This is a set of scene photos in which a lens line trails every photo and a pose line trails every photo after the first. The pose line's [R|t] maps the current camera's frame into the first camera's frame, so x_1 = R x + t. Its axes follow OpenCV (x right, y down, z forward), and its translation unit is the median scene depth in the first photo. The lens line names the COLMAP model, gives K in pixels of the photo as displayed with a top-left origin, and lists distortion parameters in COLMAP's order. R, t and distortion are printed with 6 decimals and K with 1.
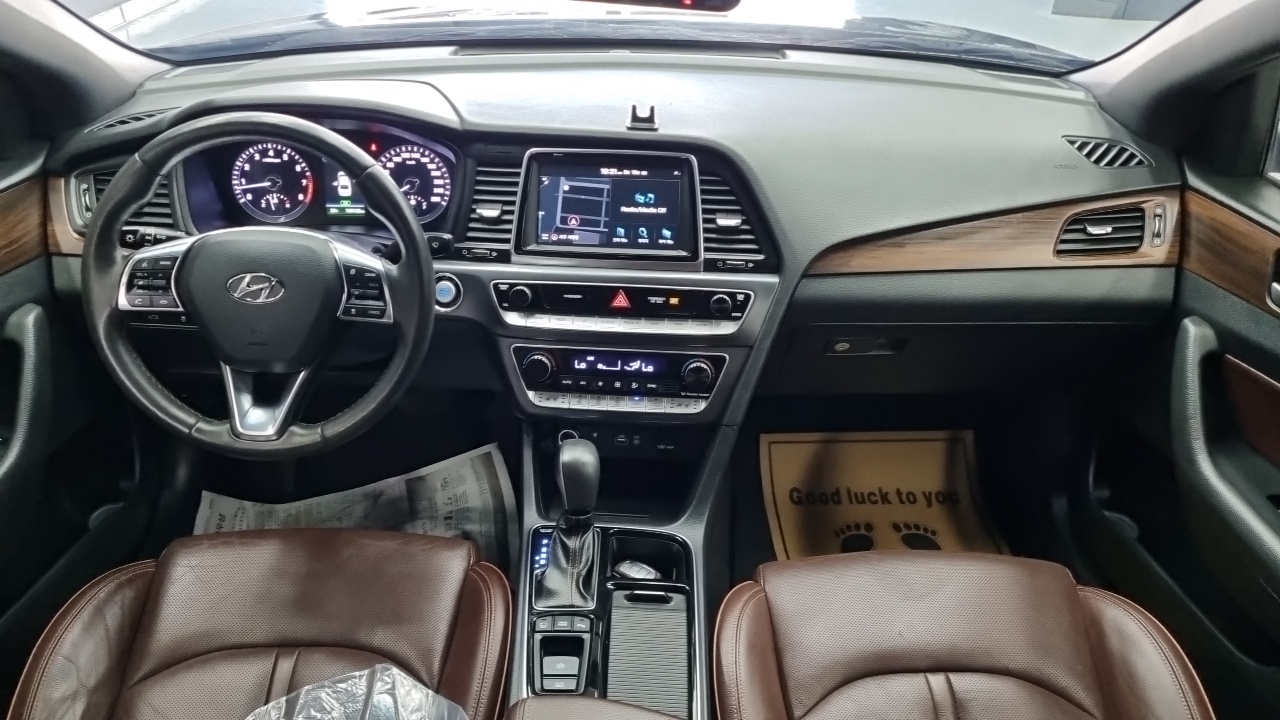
lens RADIAL K [[992.1, 0, 652.3], [0, 992.1, 356.4], [0, 0, 1]] dist [0.030838, -0.014822]
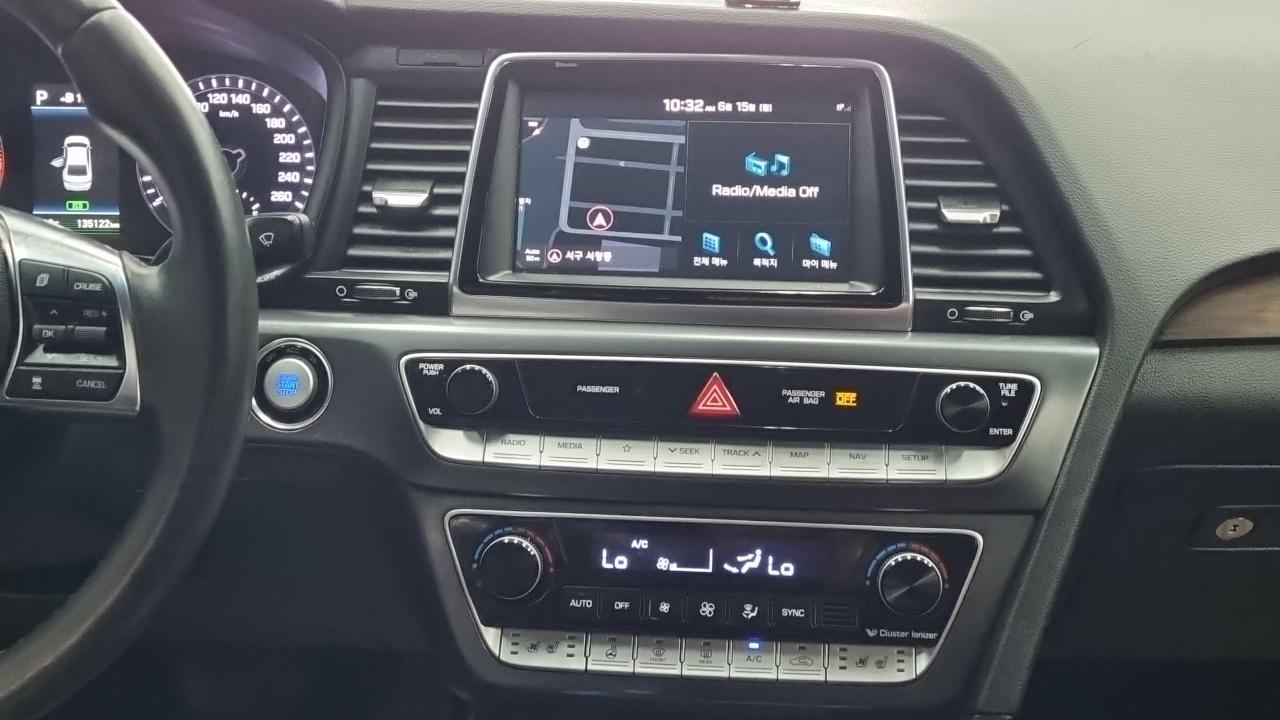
lens RADIAL K [[1584.5, 0, 639.4], [0, 1584.5, 345.9], [0, 0, 1]] dist [0.031145, 0.000000]
pose [[0.999968, -0.001274, -0.007879, -0.057191], [-0.000335, 0.979597, -0.200972, 0.053049], [0.007975, 0.200968, 0.979565, 0.347820]]
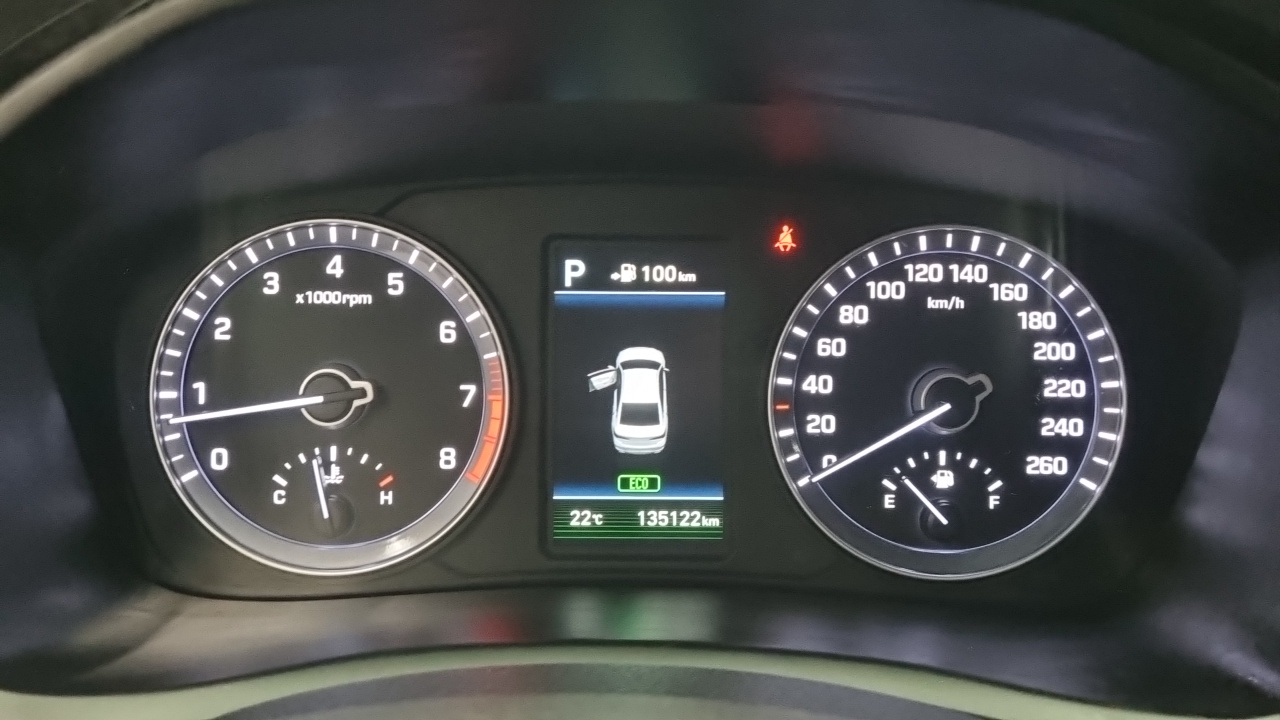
lens RADIAL K [[992.1, 0, 600.9], [0, 992.1, 334.8], [0, 0, 1]] dist [0.030838, -0.014822]
pose [[0.999834, -0.004177, -0.017748, -0.338410], [-0.000419, 0.967883, -0.251403, -0.140910], [0.018228, 0.251368, 0.967720, 0.837501]]
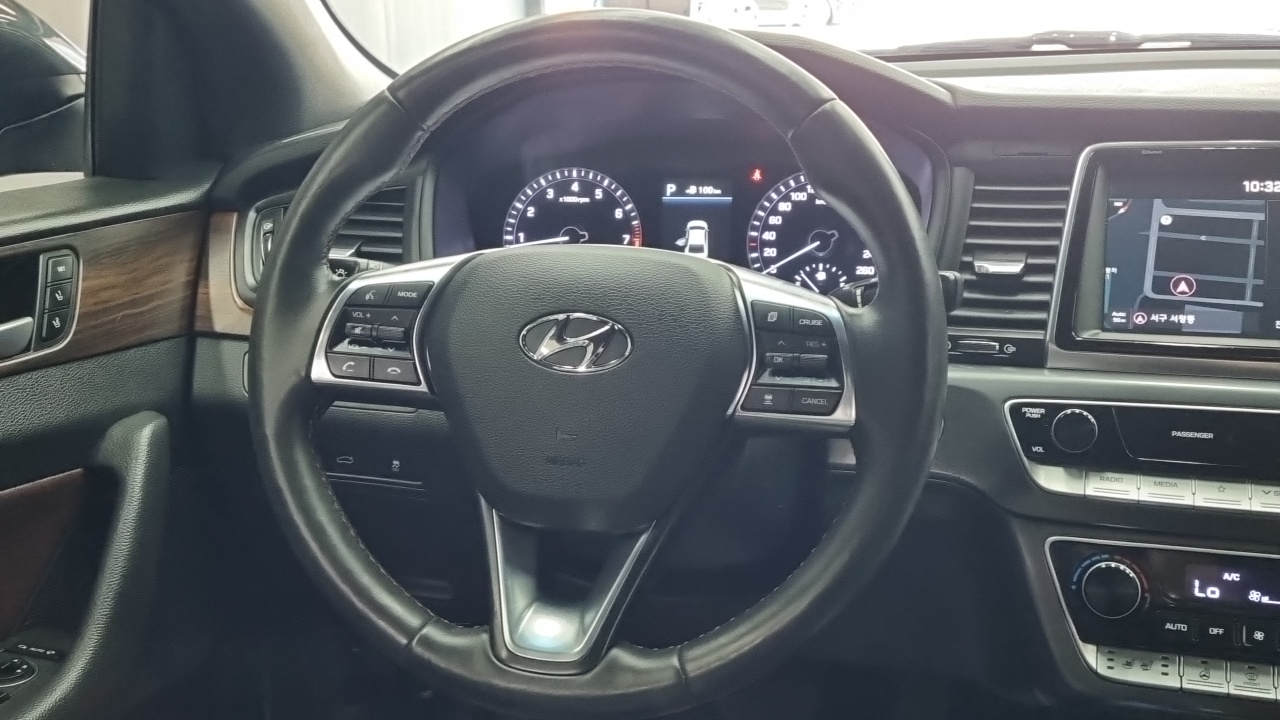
lens RADIAL K [[1418.4, 0, 614.0], [0, 1418.4, 340.3], [0, 0, 1]] dist [0.037273, 0.000000]
pose [[0.972167, 0.017183, -0.233658, -0.184788], [-0.081422, 0.959923, -0.268176, 0.095625], [0.219686, 0.279737, 0.934604, 0.304226]]
